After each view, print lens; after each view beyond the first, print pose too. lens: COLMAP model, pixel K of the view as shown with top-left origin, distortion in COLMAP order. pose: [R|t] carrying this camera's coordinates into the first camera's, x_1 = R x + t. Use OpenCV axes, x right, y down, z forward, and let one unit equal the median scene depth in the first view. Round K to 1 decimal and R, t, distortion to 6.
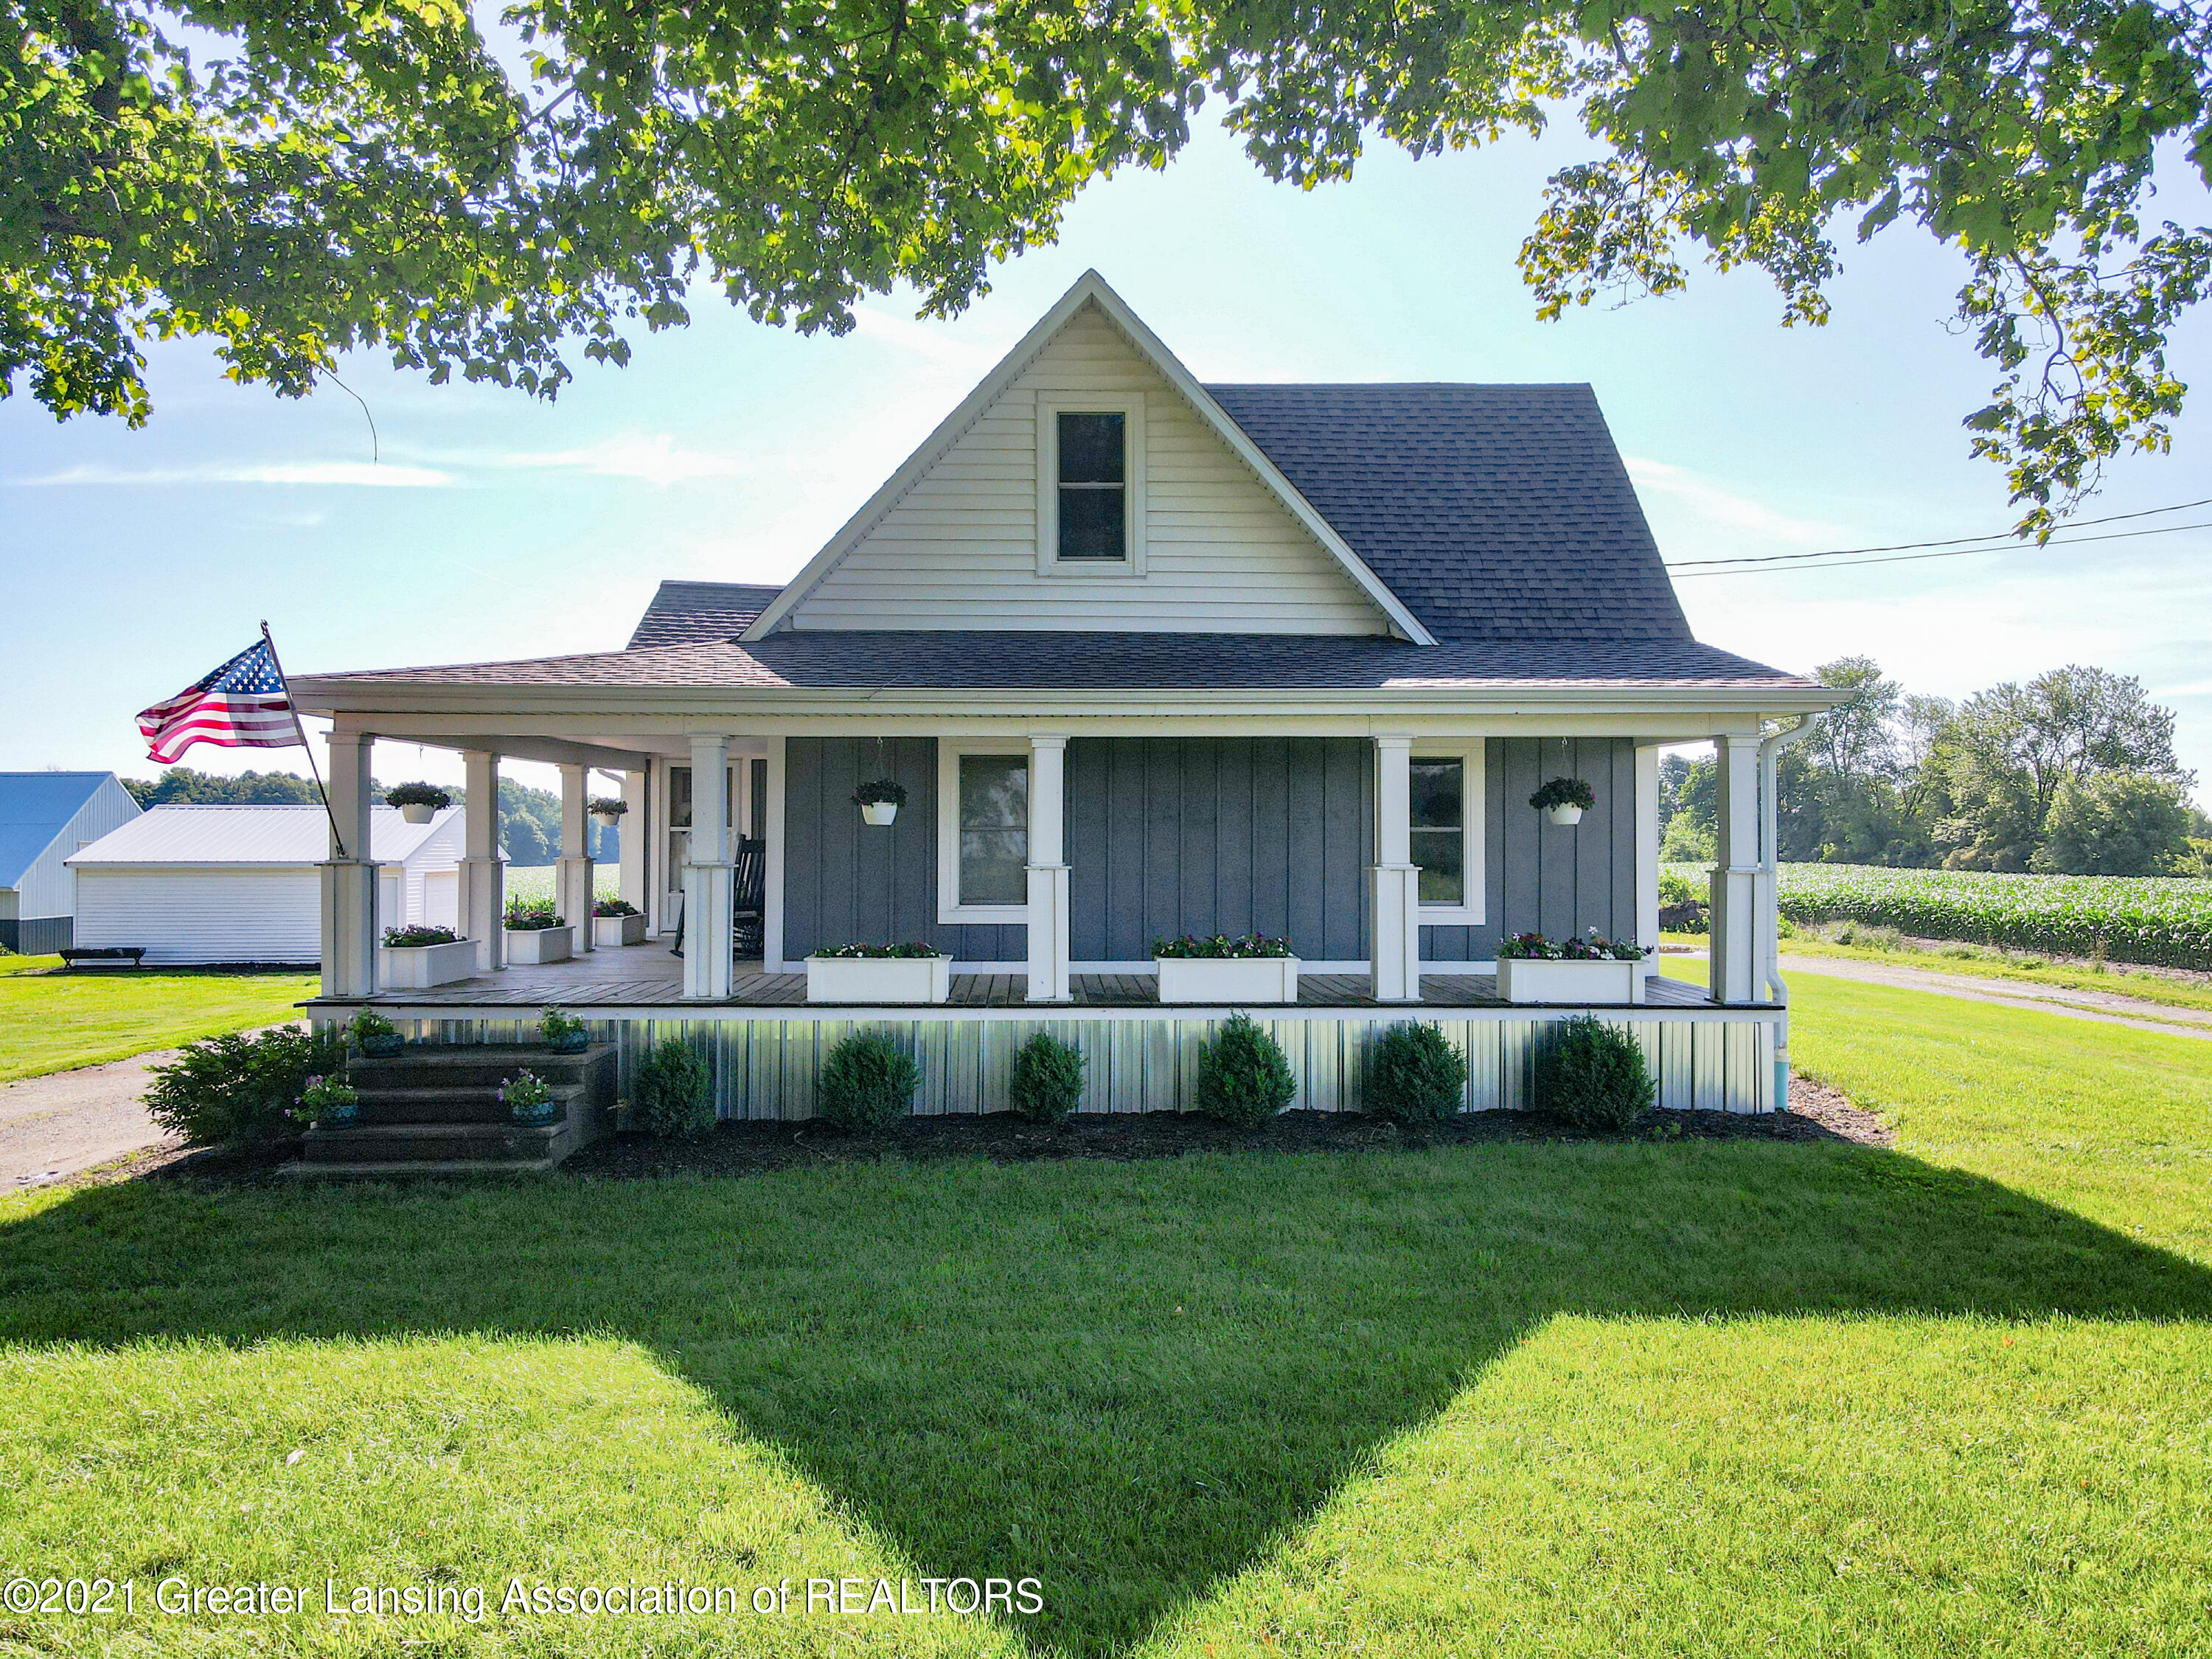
lens RADIAL K [[1573.9, 0, 1106.0], [0, 1573.9, 829.5], [0, 0, 1]] dist [-0.000611, -0.000472]
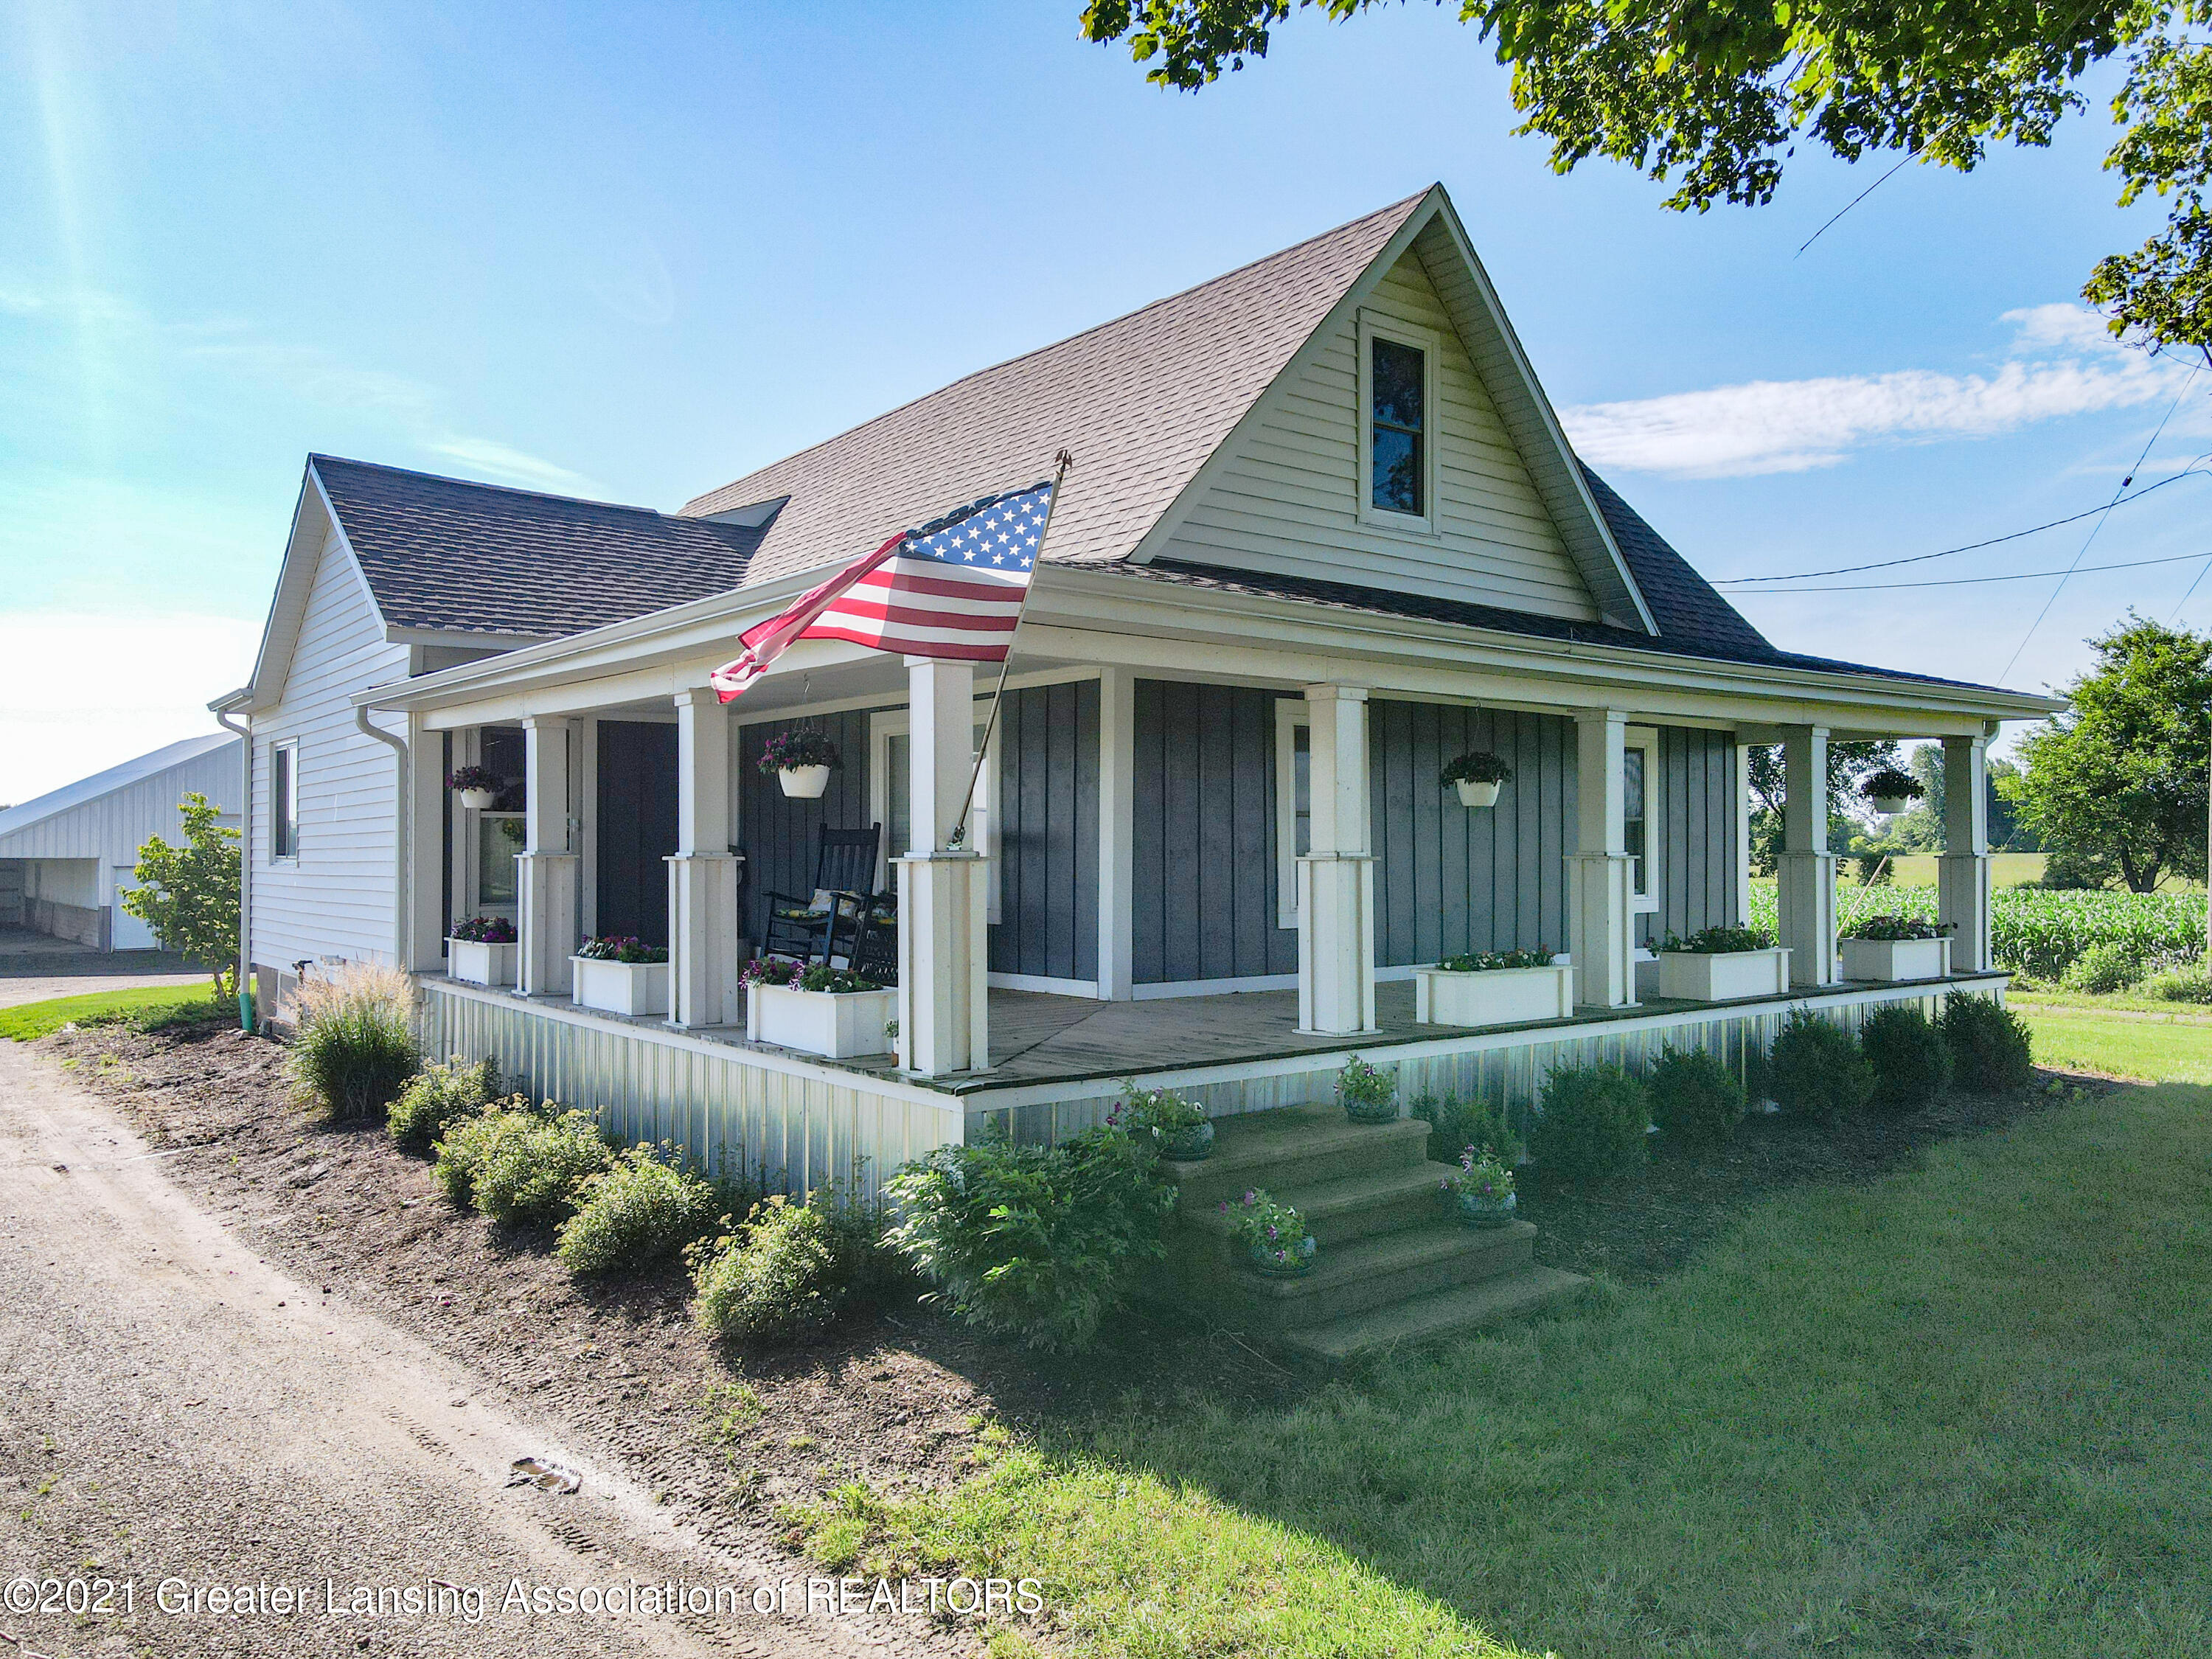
lens RADIAL K [[1550.5, 0, 1106.0], [0, 1550.5, 829.5], [0, 0, 1]] dist [0.035114, 0.000422]
pose [[0.805720, 0.008899, 0.592230, -0.661119], [-0.013700, 0.999900, 0.003613, 0.007238], [-0.592138, -0.011025, 0.805761, 0.388872]]
